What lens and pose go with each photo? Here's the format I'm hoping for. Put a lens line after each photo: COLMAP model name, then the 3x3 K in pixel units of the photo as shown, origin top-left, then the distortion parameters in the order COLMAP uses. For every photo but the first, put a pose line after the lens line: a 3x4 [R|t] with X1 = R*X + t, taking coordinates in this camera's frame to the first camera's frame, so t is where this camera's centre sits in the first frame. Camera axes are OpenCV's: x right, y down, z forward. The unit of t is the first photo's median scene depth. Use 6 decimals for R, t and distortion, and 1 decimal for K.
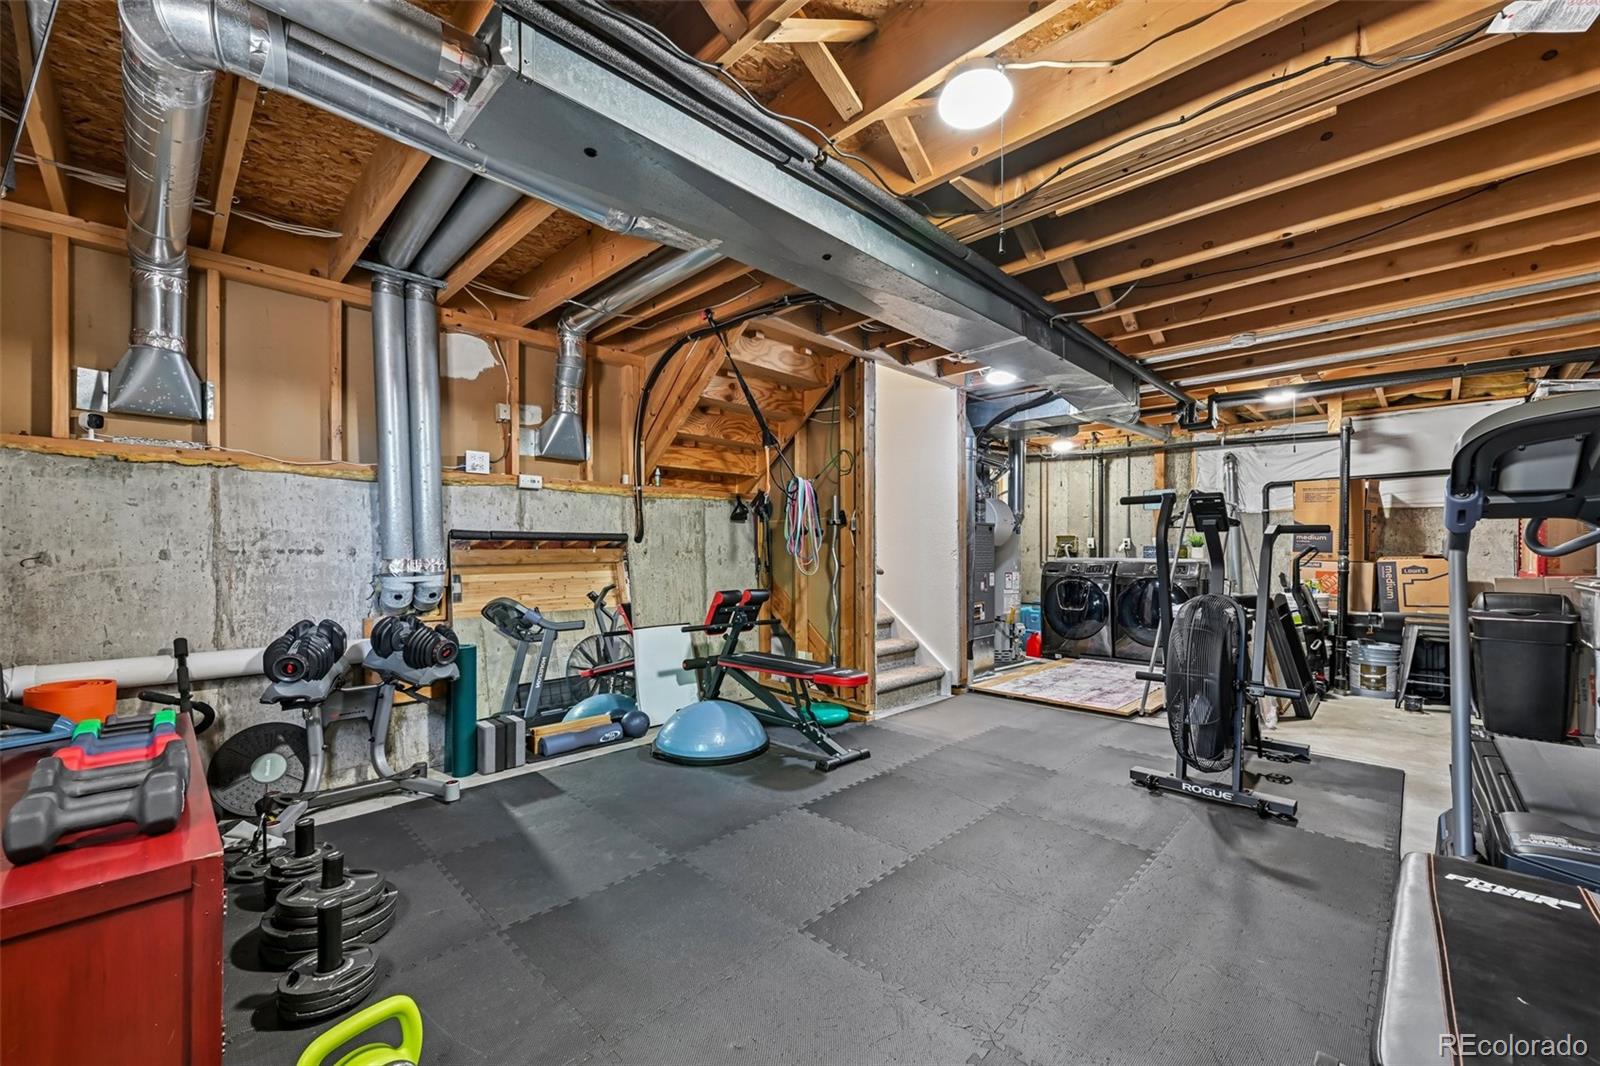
lens RADIAL K [[637.2, 0, 805.1], [0, 637.2, 540.4], [0, 0, 1]] dist [-0.001723, -0.000139]
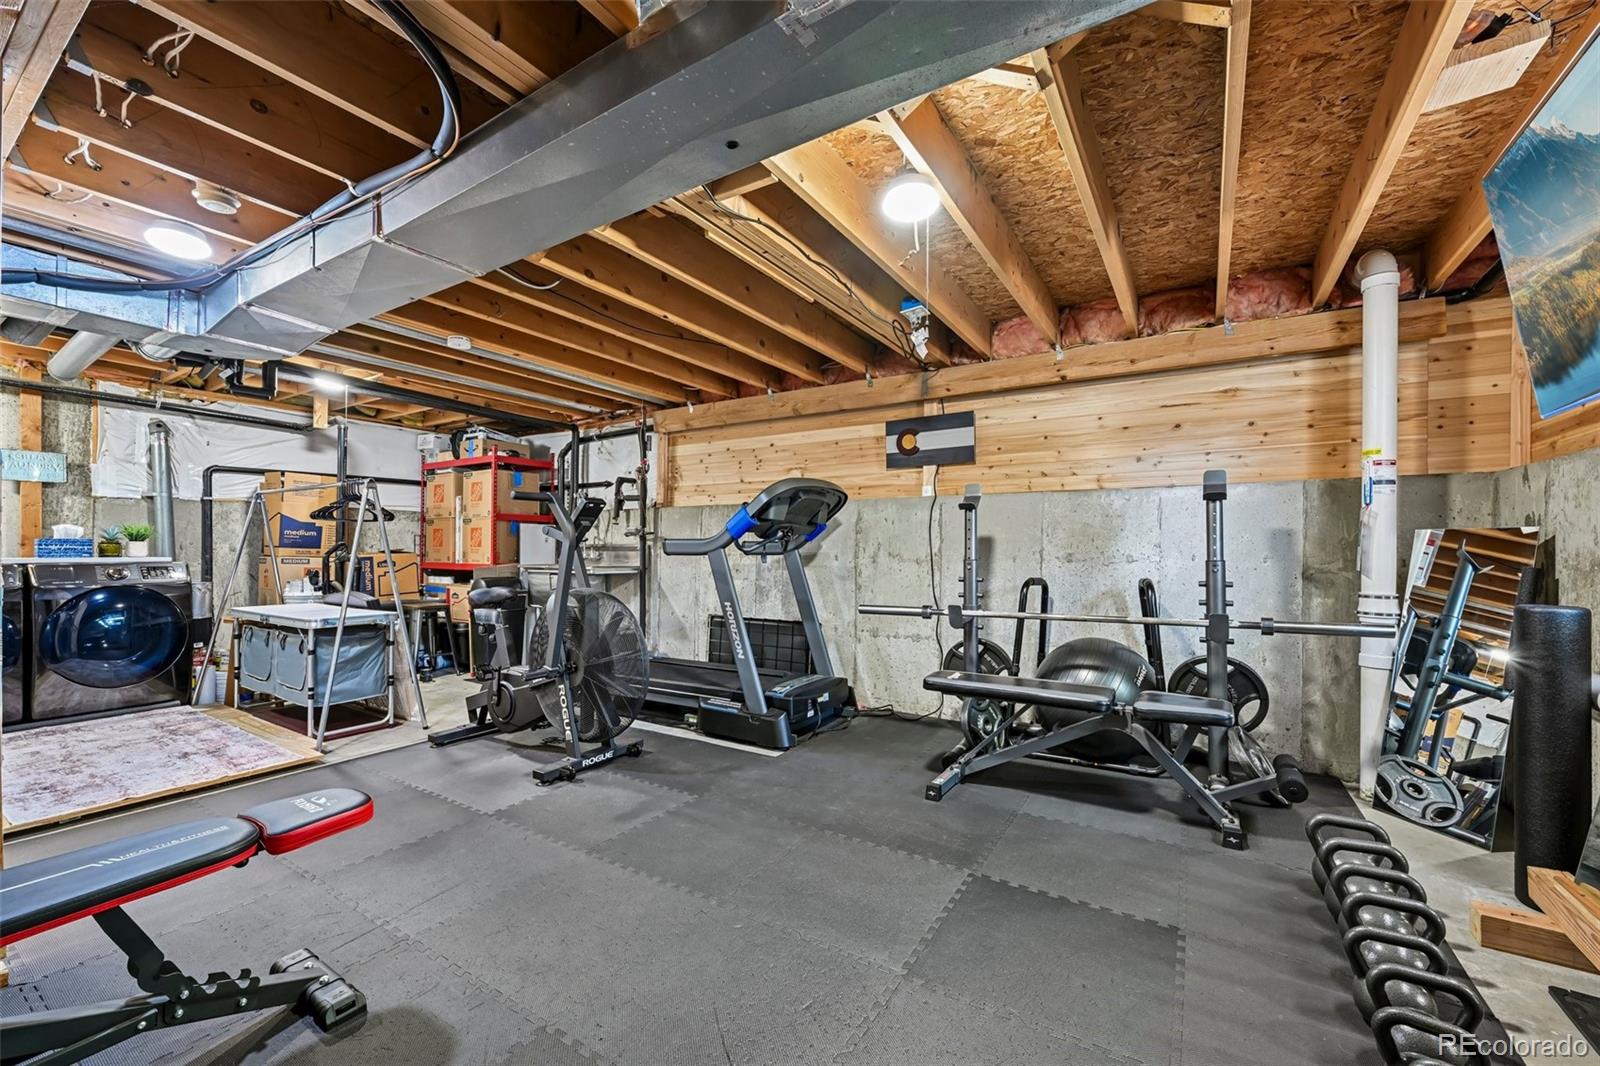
lens RADIAL K [[637.2, 0, 805.1], [0, 637.2, 540.4], [0, 0, 1]] dist [-0.001723, -0.000139]
pose [[-0.206160, 0.010826, 0.978458, -0.308963], [-0.020190, 0.999679, -0.015315, 0.006566], [-0.978310, -0.022912, -0.205875, 0.475606]]
